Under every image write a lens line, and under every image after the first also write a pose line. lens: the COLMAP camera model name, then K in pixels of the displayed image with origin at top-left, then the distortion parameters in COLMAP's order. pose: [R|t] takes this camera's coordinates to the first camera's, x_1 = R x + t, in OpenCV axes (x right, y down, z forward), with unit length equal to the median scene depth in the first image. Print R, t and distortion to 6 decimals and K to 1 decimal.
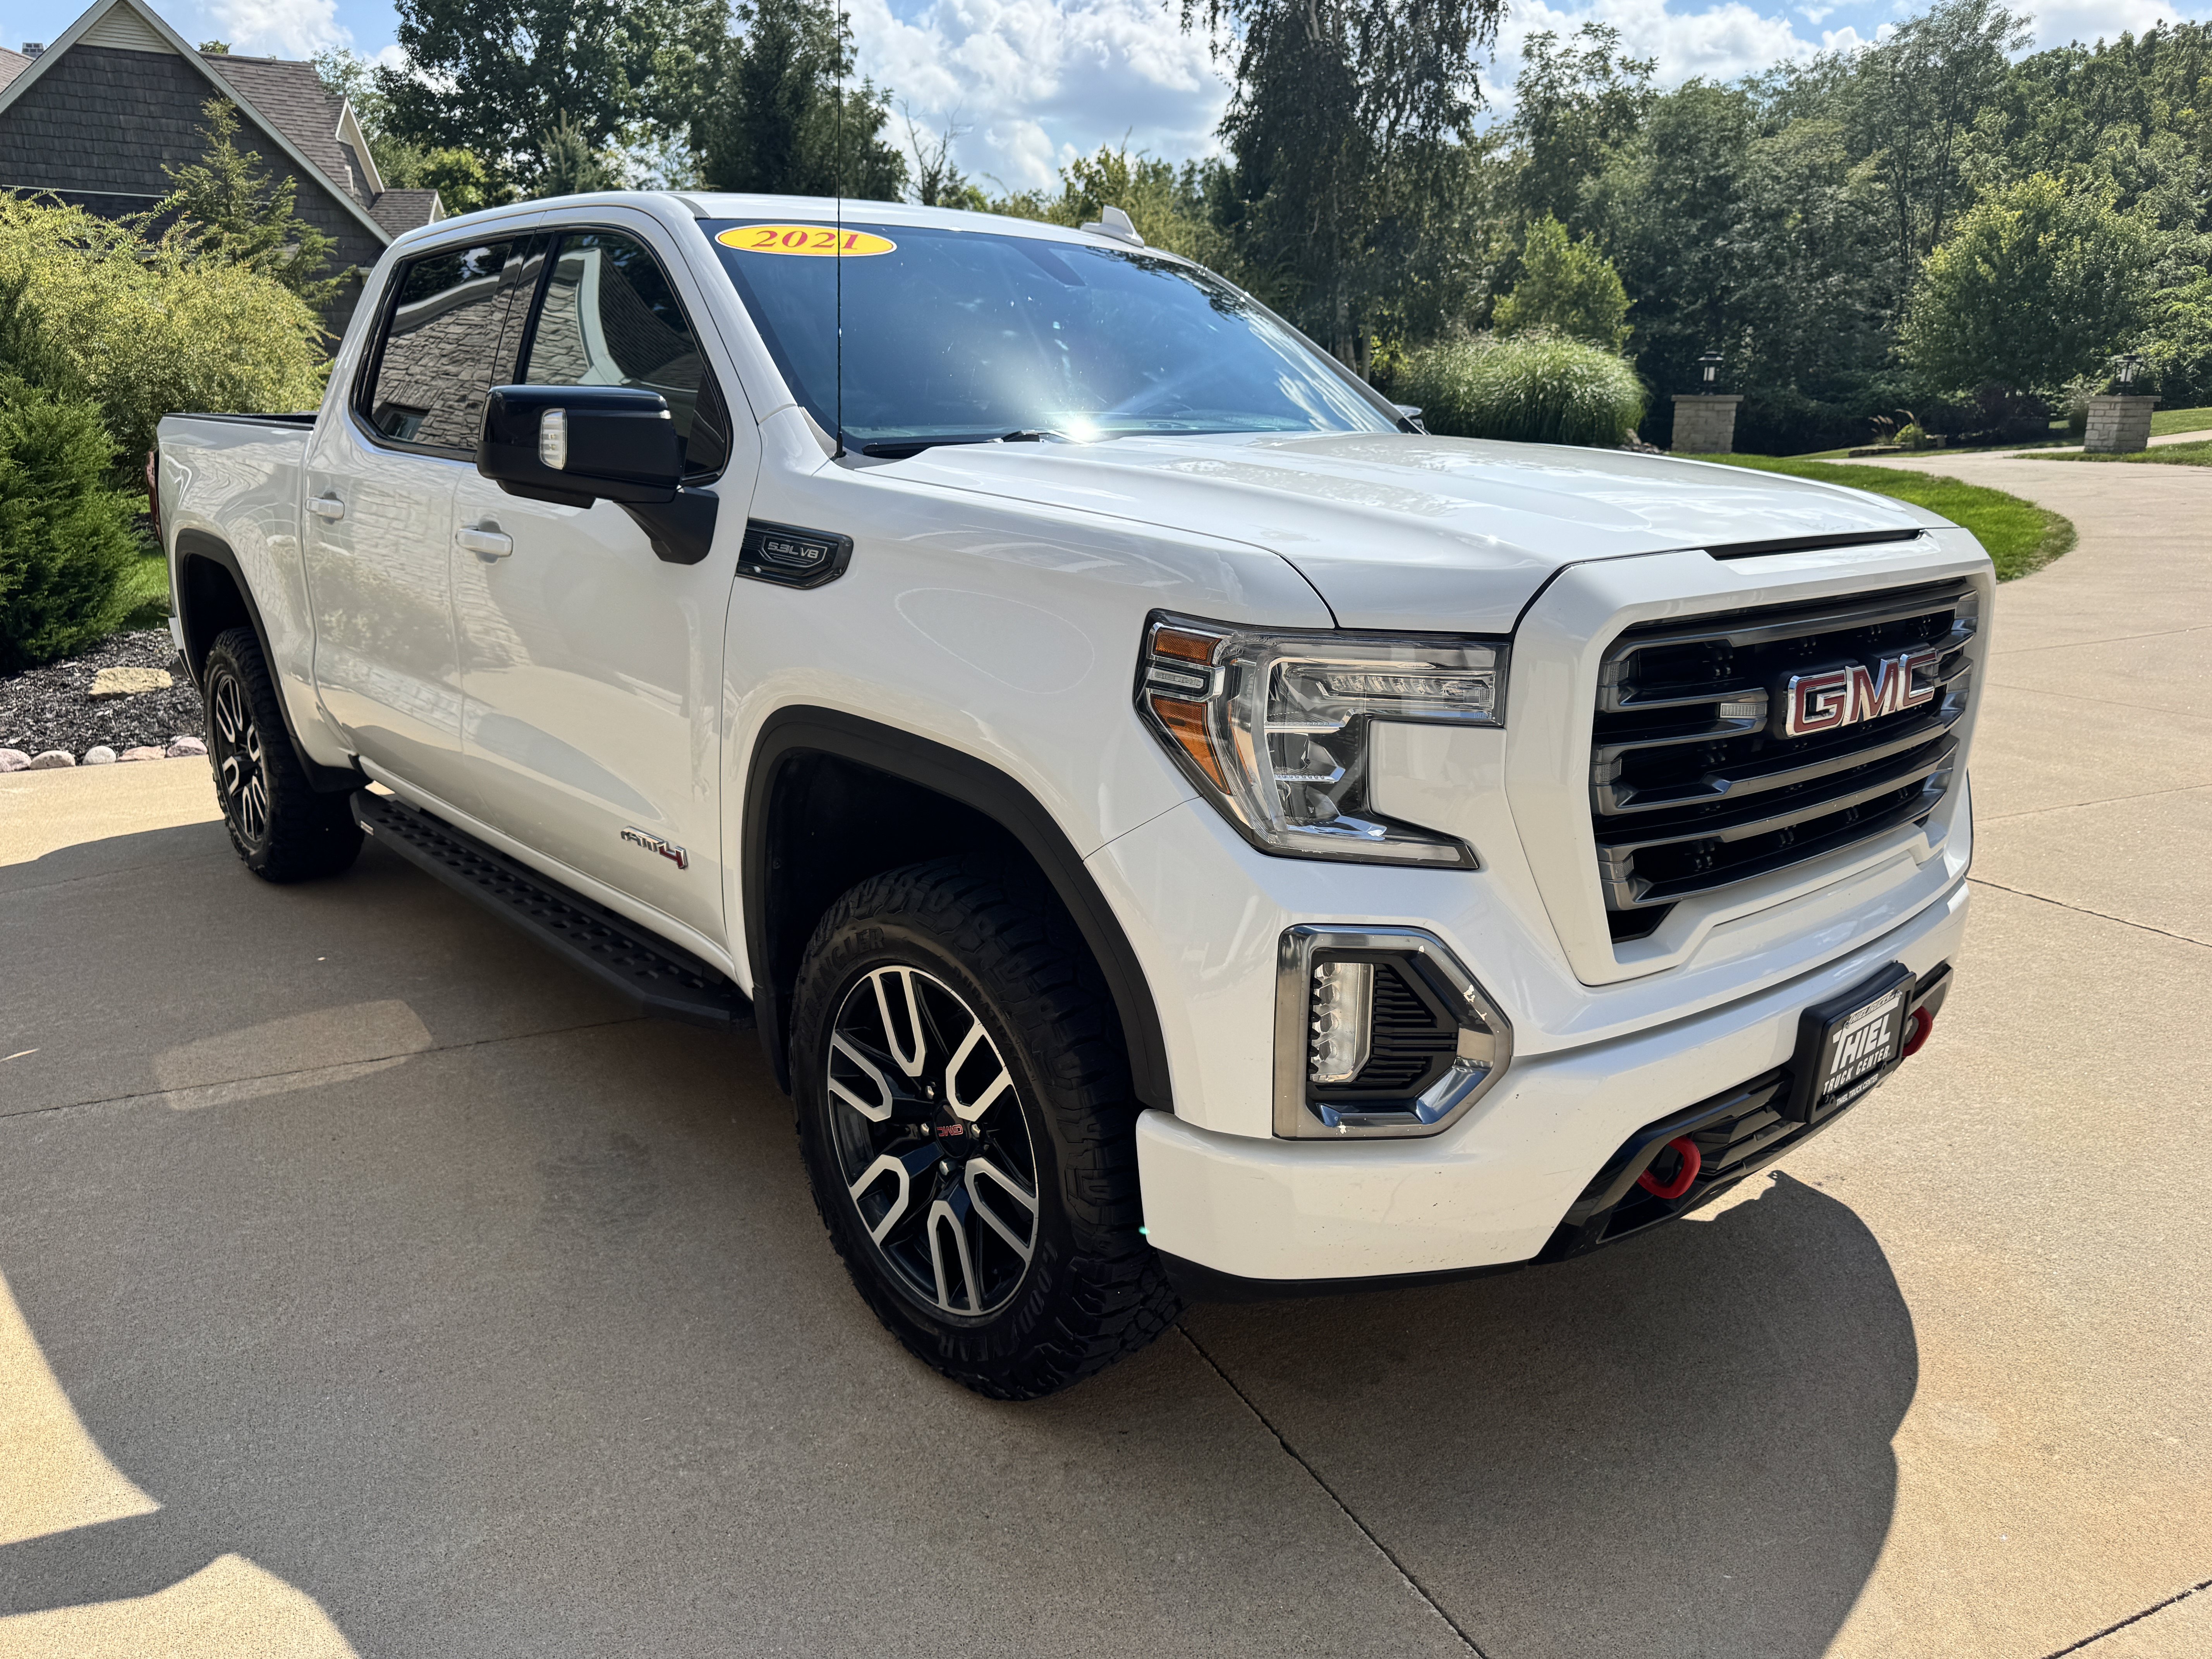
lens RADIAL K [[1586.7, 0, 1109.2], [0, 1586.7, 826.8], [0, 0, 1]] dist [0.036774, -0.044901]
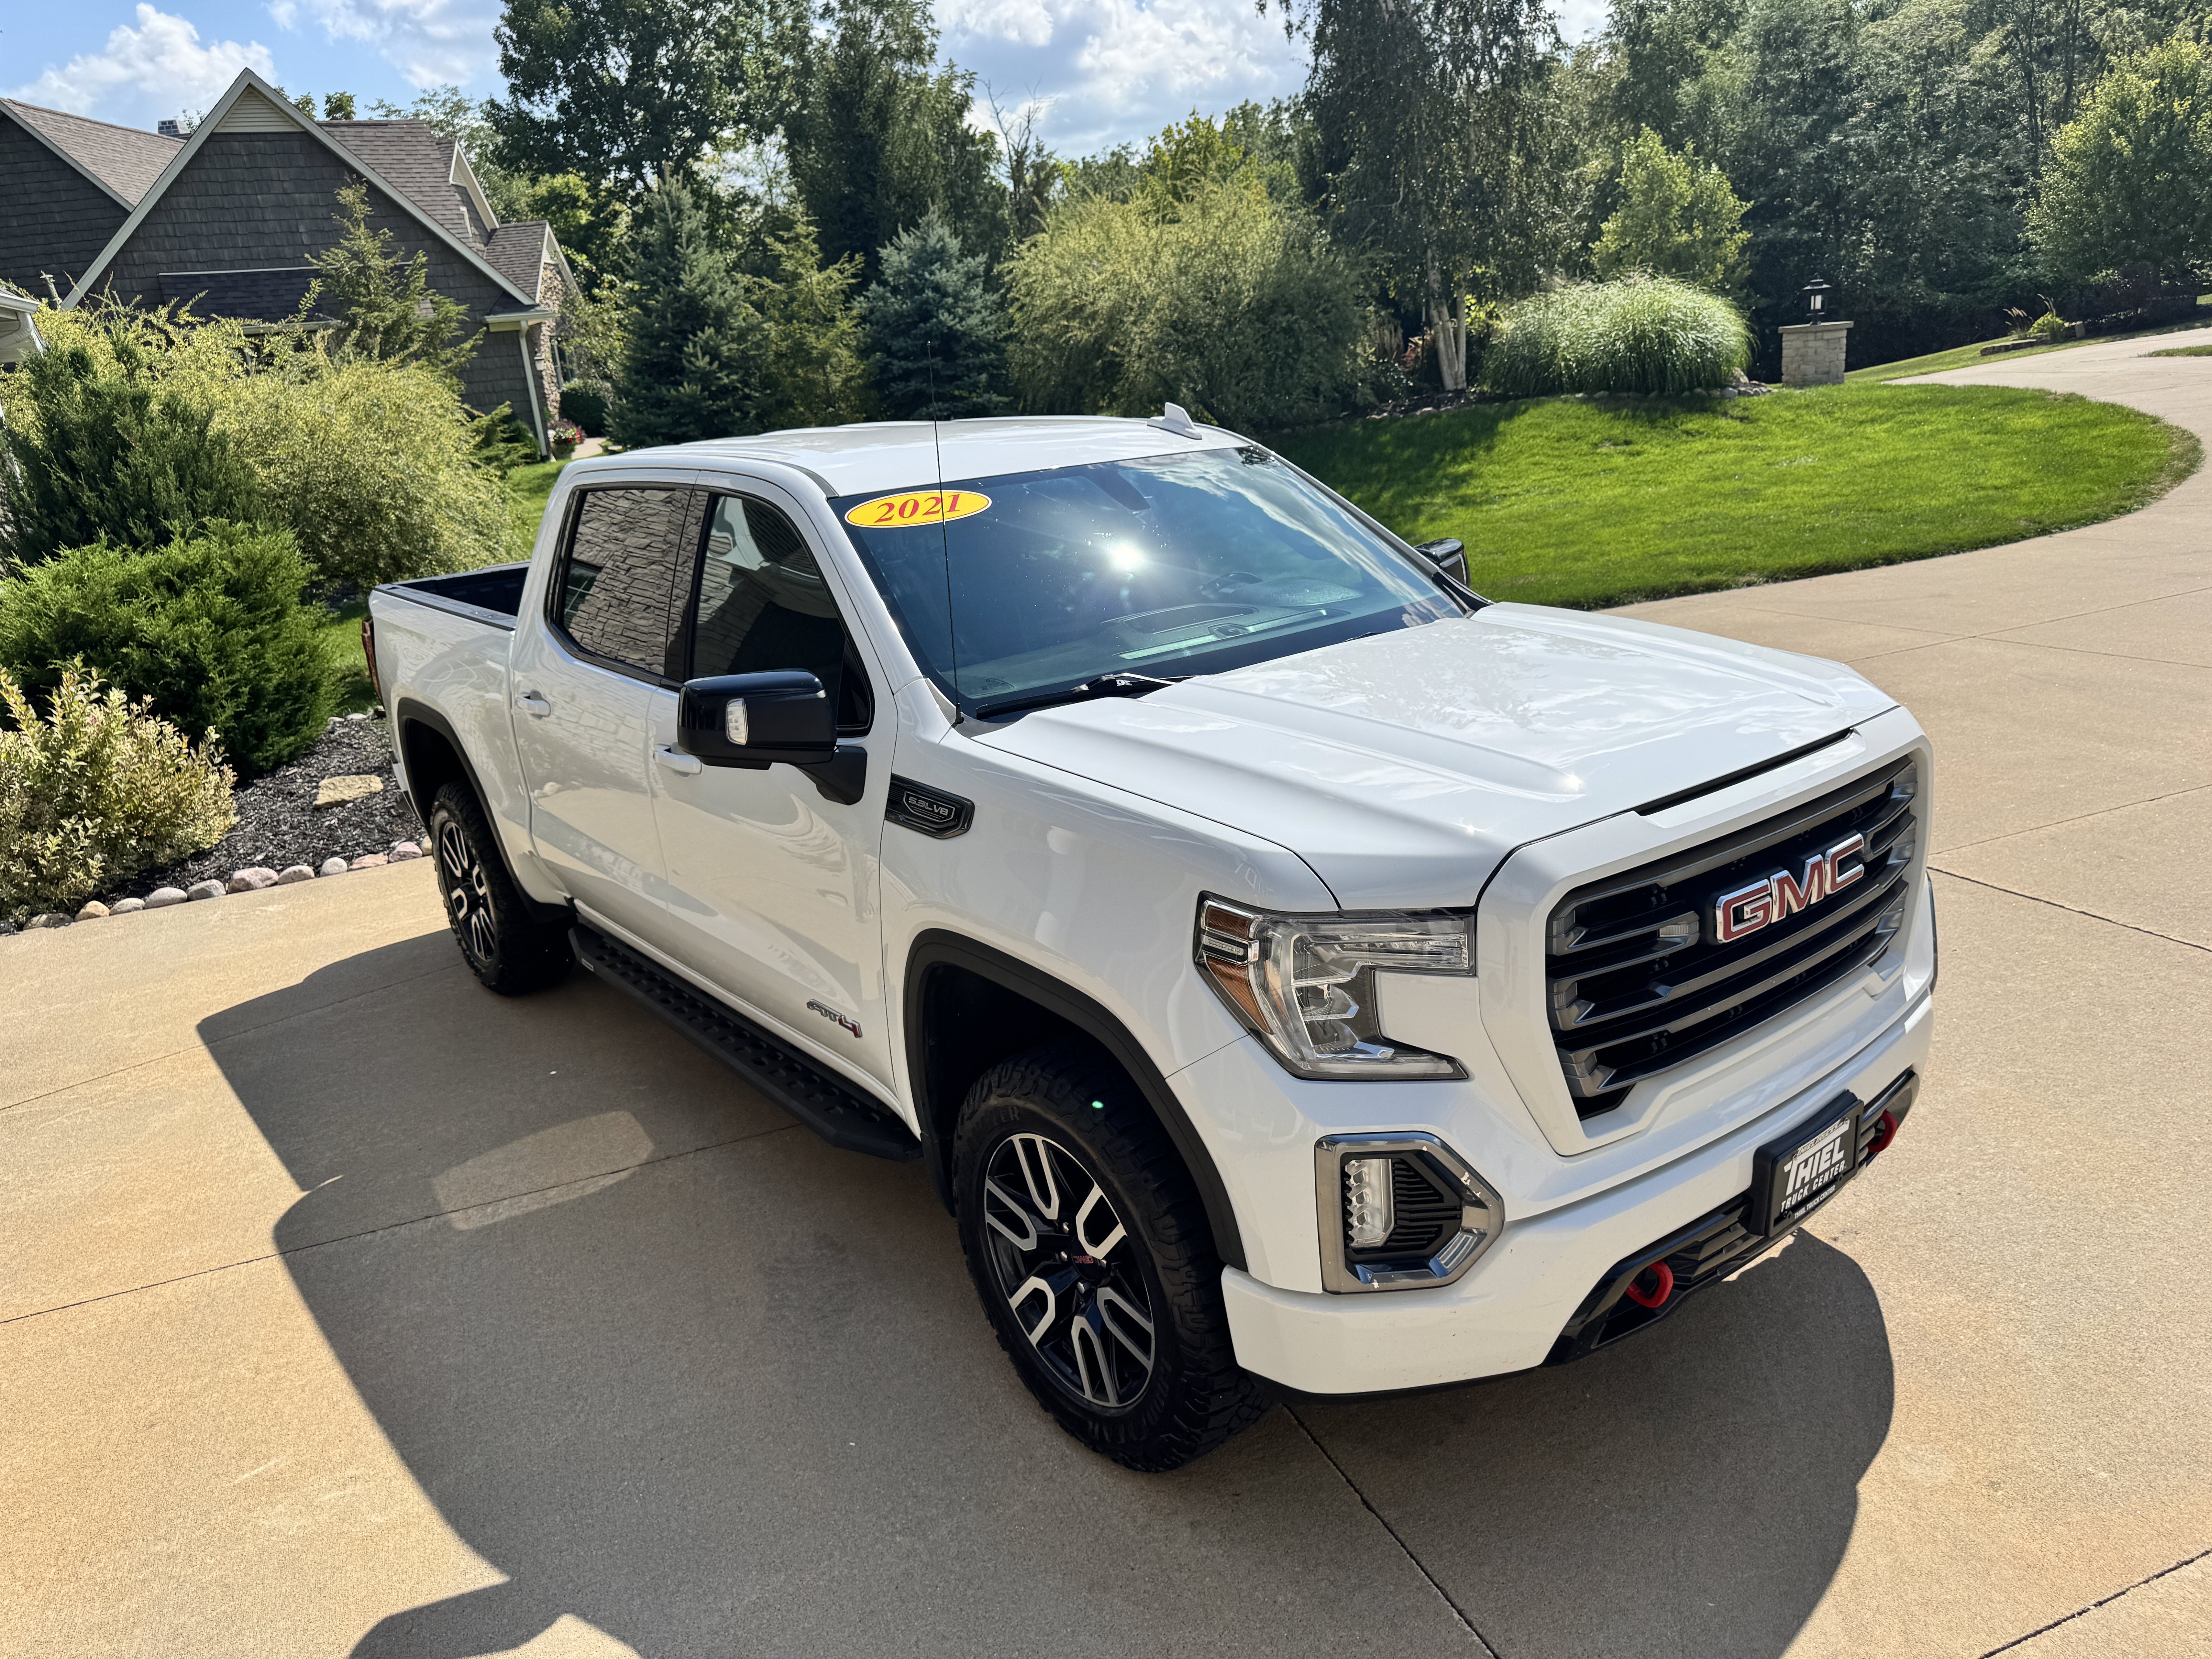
lens RADIAL K [[1586.7, 0, 1102.8], [0, 1586.7, 827.3], [0, 0, 1]] dist [0.036774, -0.044901]
pose [[0.993594, -0.068707, -0.089719, 0.049845], [0.071408, 0.997075, 0.027255, -0.177754], [0.087584, -0.033487, 0.995594, -0.237325]]
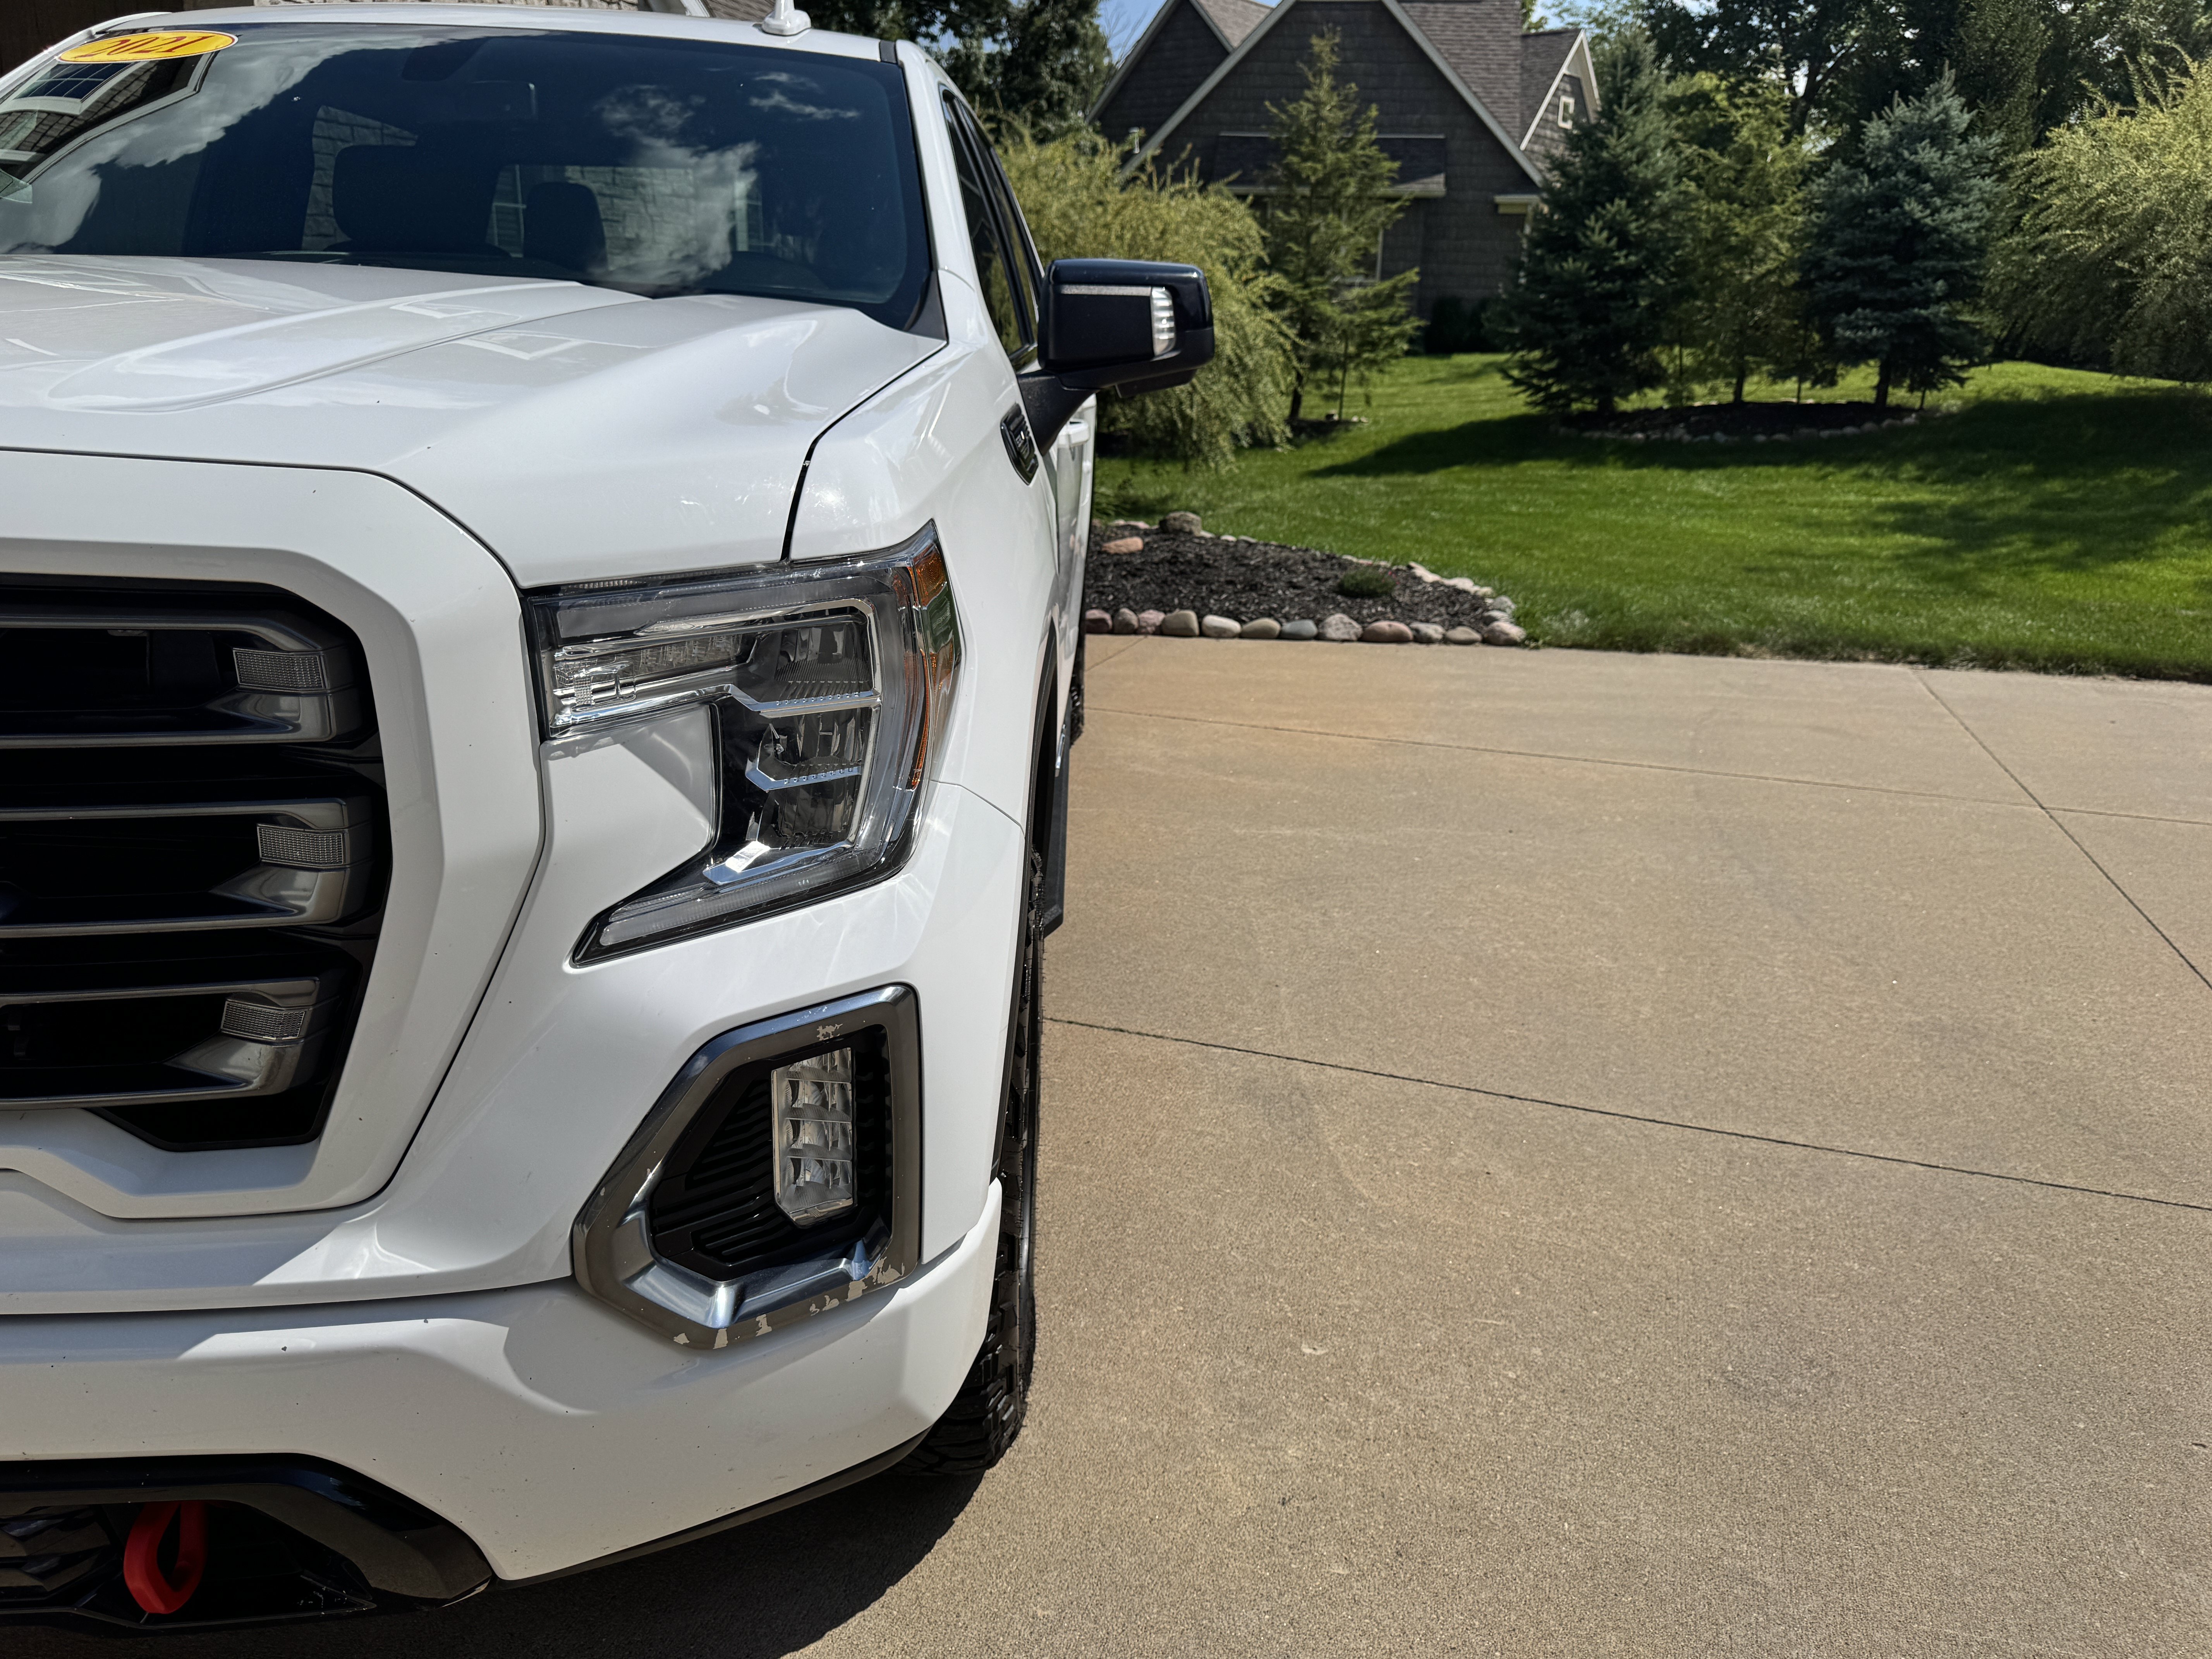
lens RADIAL K [[1586.7, 0, 1110.8], [0, 1586.7, 841.6], [0, 0, 1]] dist [0.036774, -0.044901]
pose [[0.746099, 0.217780, -0.629212, 0.983871], [-0.189386, 0.975376, 0.113025, -0.175711], [0.638333, 0.034836, 0.768972, 0.814029]]
